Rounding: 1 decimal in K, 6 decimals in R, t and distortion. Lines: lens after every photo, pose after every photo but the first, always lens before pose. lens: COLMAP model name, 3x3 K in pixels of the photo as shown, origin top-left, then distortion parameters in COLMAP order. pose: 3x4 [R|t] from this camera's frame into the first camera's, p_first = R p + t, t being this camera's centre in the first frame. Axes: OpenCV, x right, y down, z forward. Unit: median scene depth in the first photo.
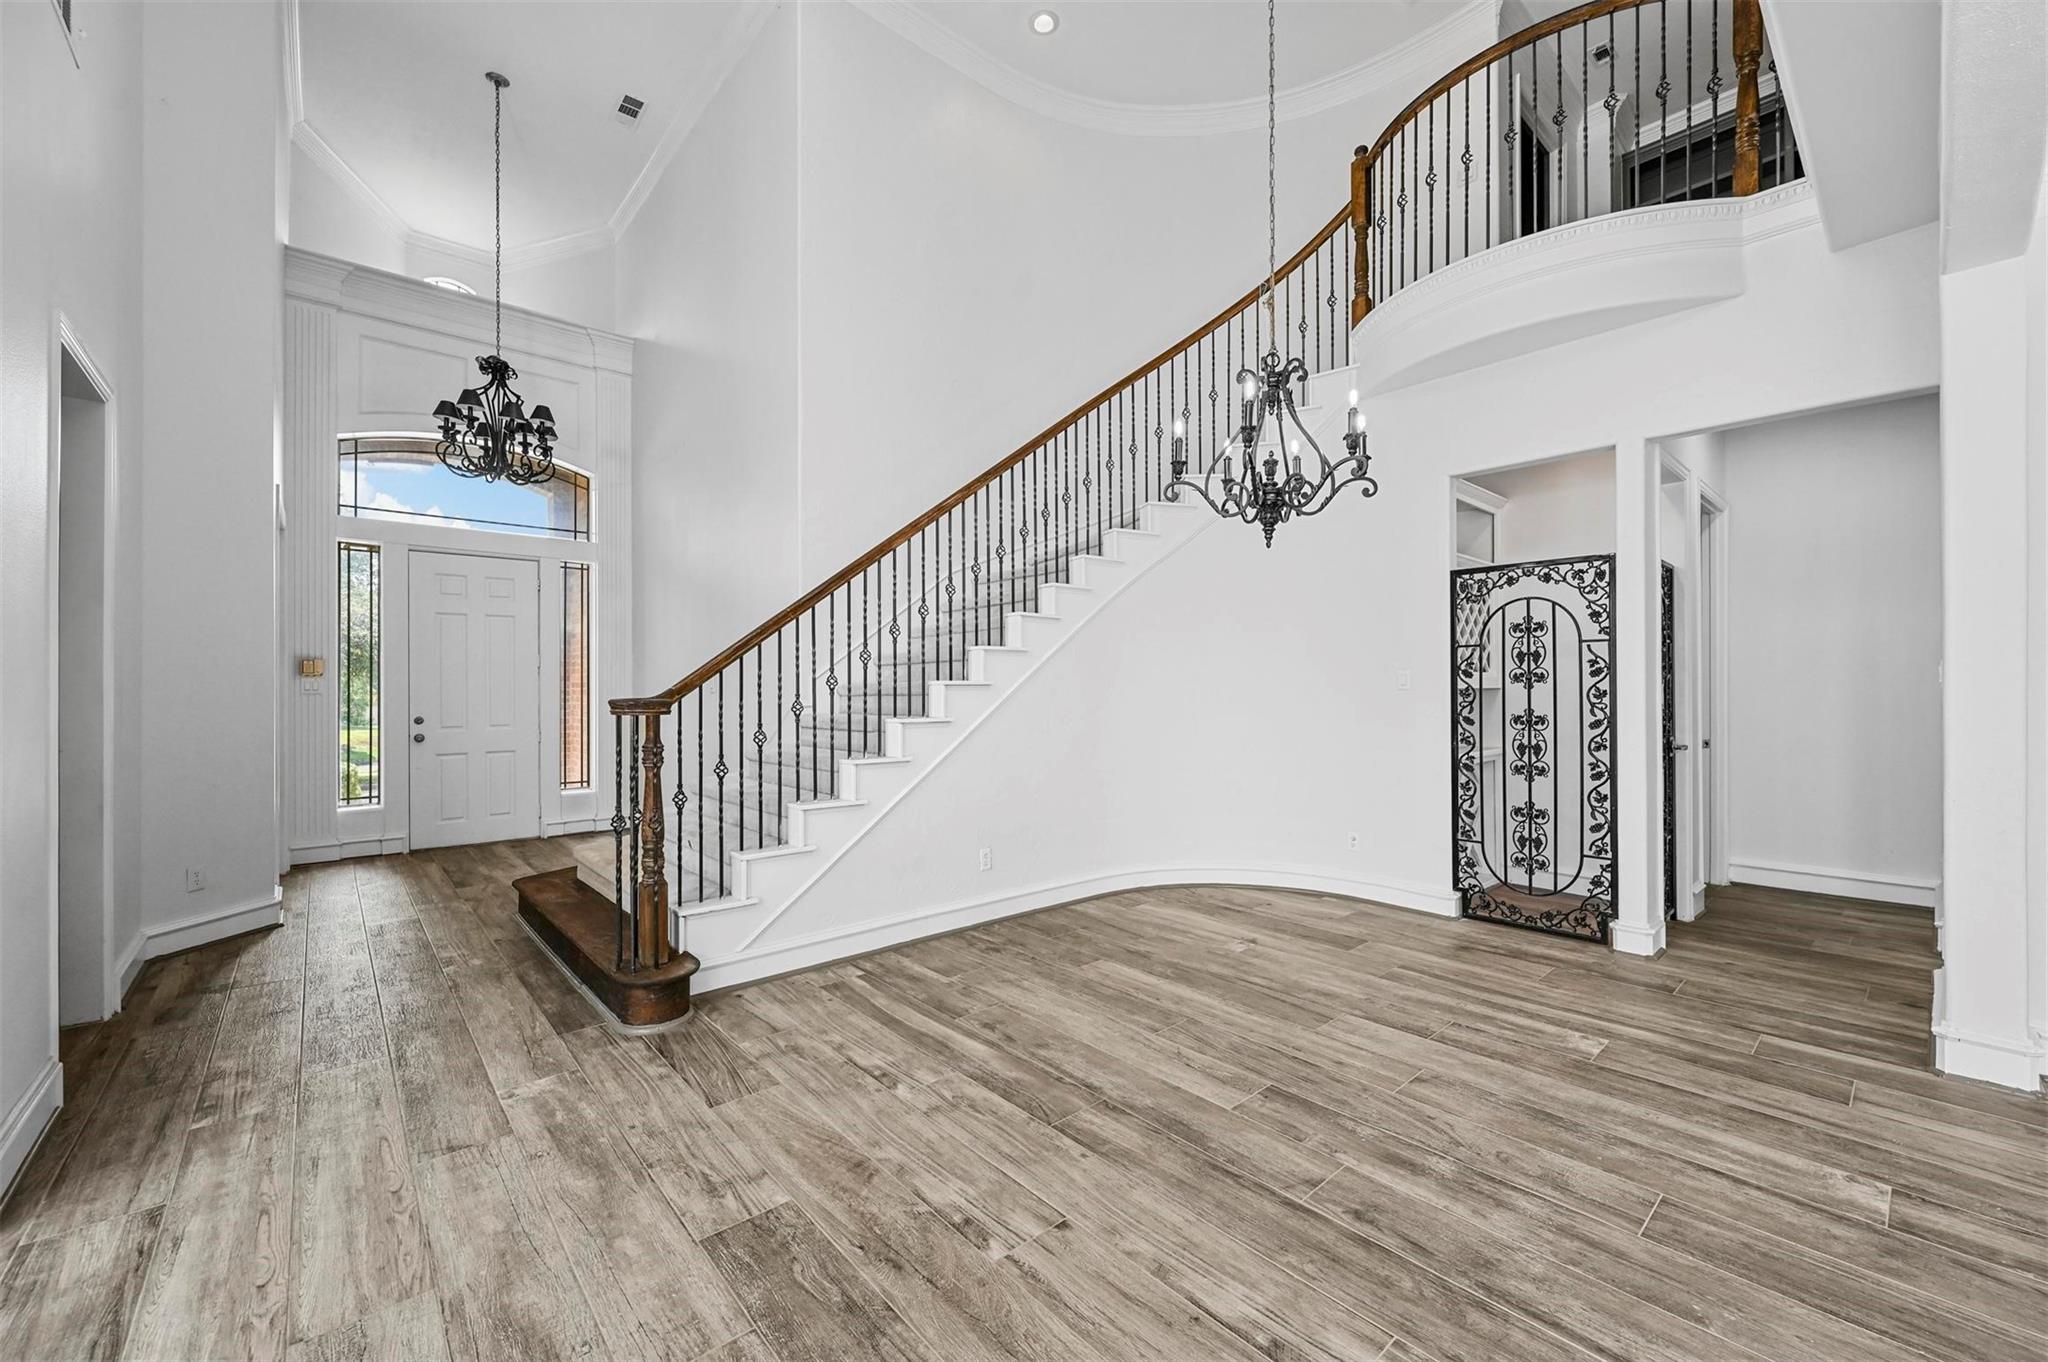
lens RADIAL K [[802.9, 0, 1020.9], [0, 802.9, 685.6], [0, 0, 1]] dist [-0.002555, 0.000177]
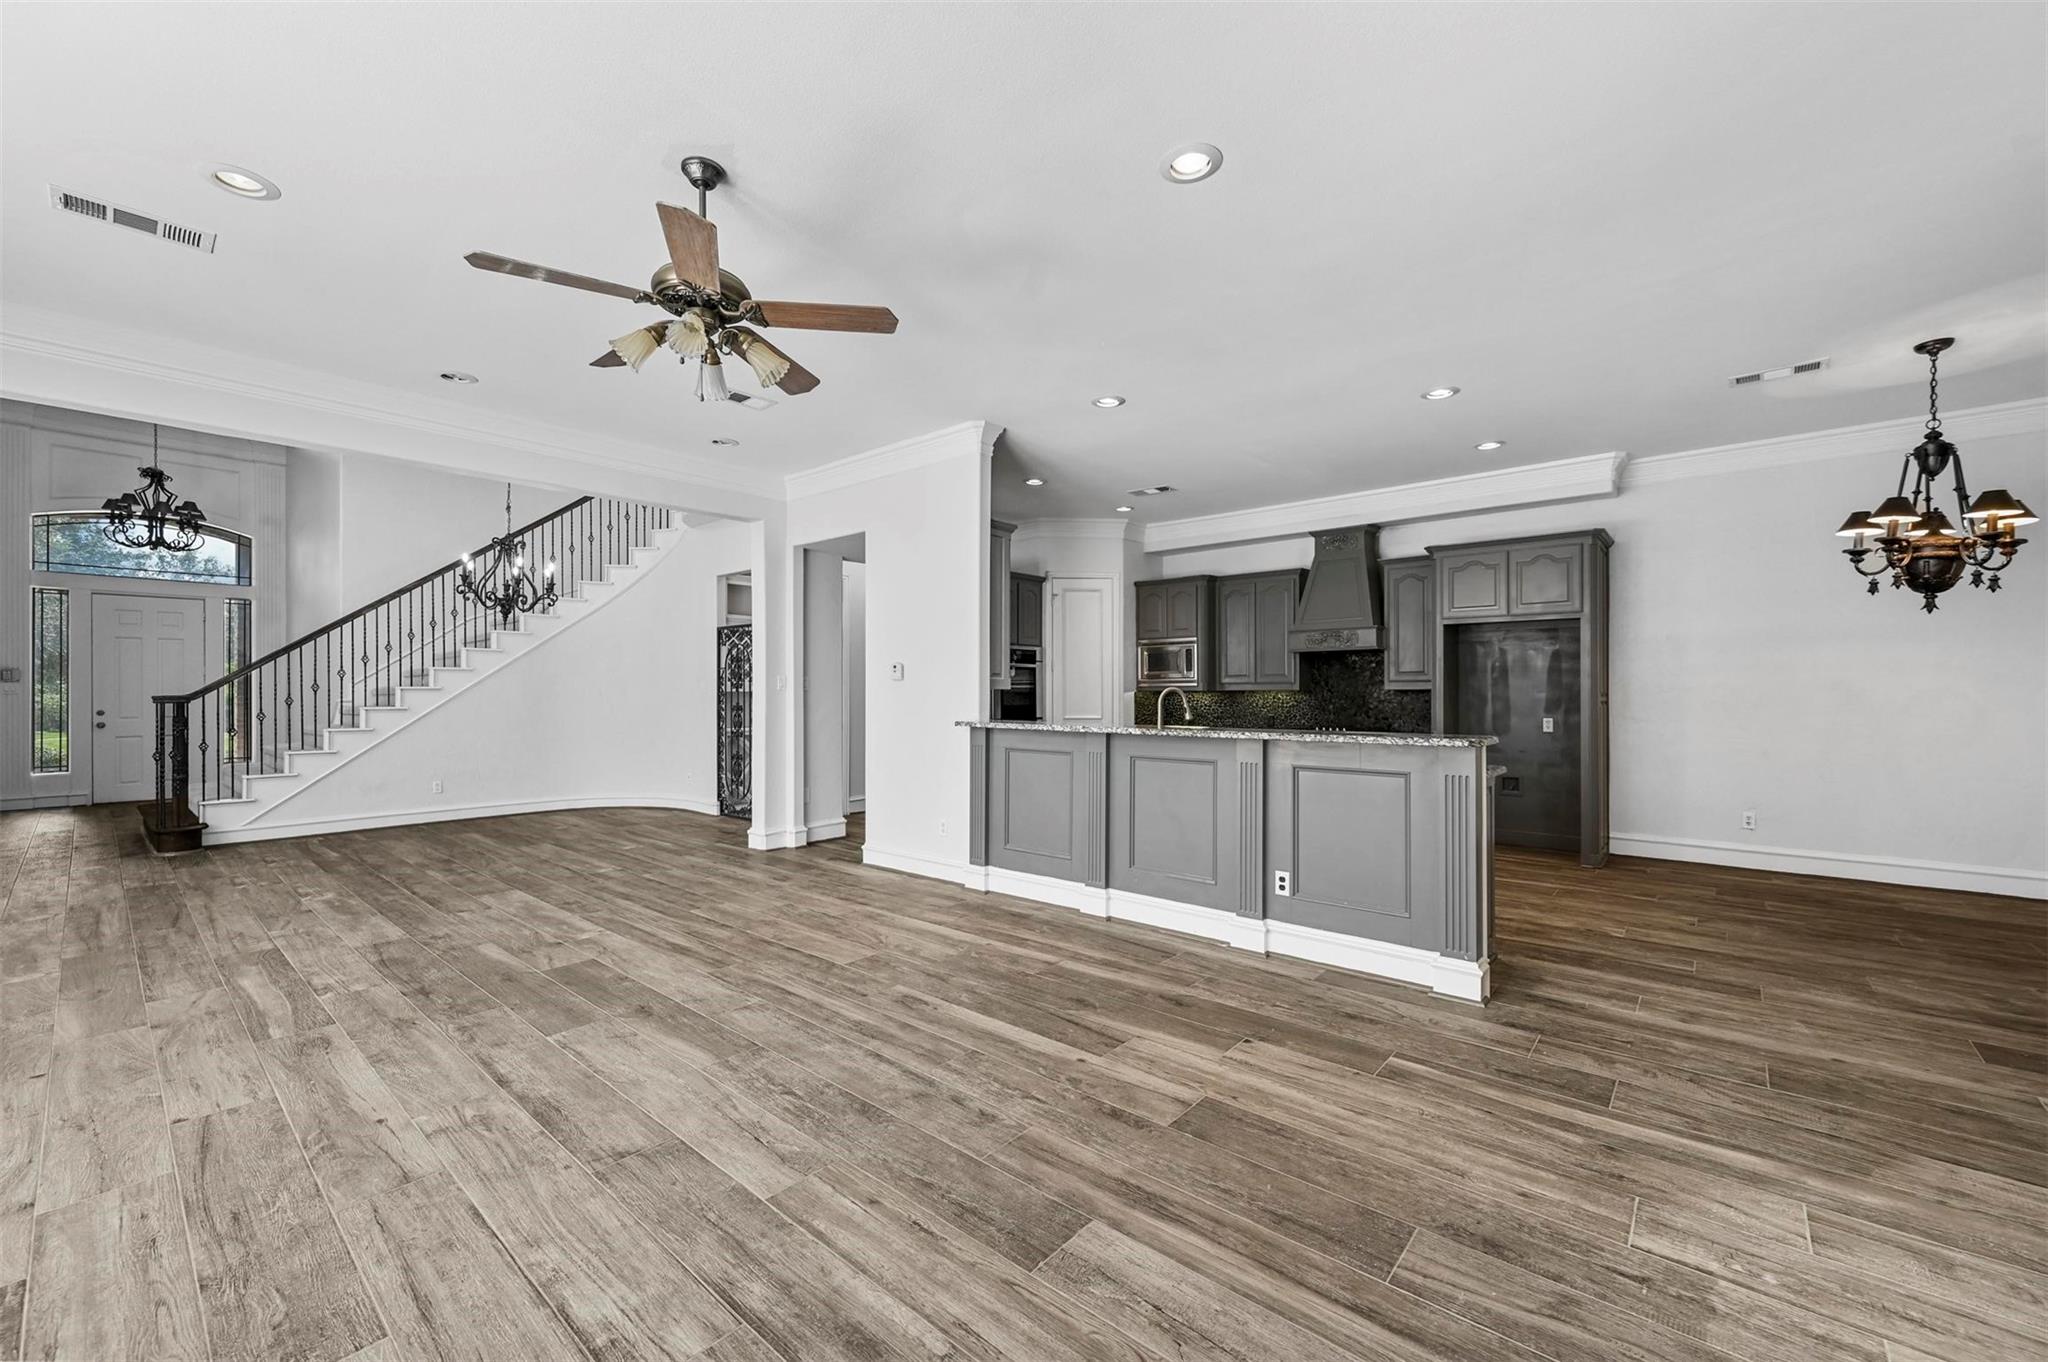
lens RADIAL K [[802.9, 0, 1027.5], [0, 802.9, 689.1], [0, 0, 1]] dist [-0.002555, 0.000177]
pose [[0.989712, 0.002593, 0.143051, 0.738272], [-0.002704, 0.999996, 0.000584, -0.004112], [-0.143049, -0.000965, 0.989715, -0.702266]]
